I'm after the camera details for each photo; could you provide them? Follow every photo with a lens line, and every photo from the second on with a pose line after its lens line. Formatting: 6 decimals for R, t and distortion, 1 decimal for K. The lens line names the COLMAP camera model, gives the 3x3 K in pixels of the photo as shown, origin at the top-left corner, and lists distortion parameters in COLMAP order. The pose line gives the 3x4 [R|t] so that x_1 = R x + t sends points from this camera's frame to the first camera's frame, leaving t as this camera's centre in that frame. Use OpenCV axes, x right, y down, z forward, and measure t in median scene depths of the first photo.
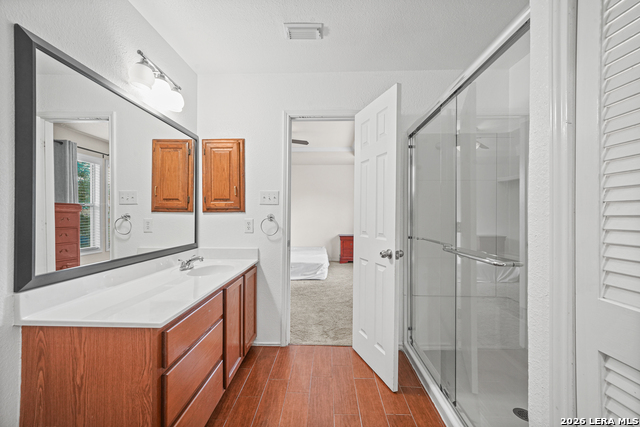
lens RADIAL K [[266.8, 0, 320.9], [0, 266.8, 216.0], [0, 0, 1]] dist [0.002148, 0.000454]
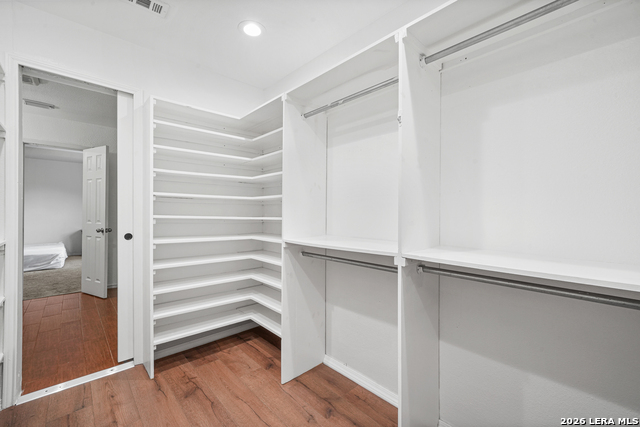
lens RADIAL K [[266.8, 0, 320.1], [0, 266.8, 213.1], [0, 0, 1]] dist [0.002148, 0.000454]
pose [[0.715232, -0.005536, 0.698866, 0.014734], [0.000550, 0.999973, 0.007358, -0.001169], [-0.698887, -0.004878, 0.715215, -0.839765]]
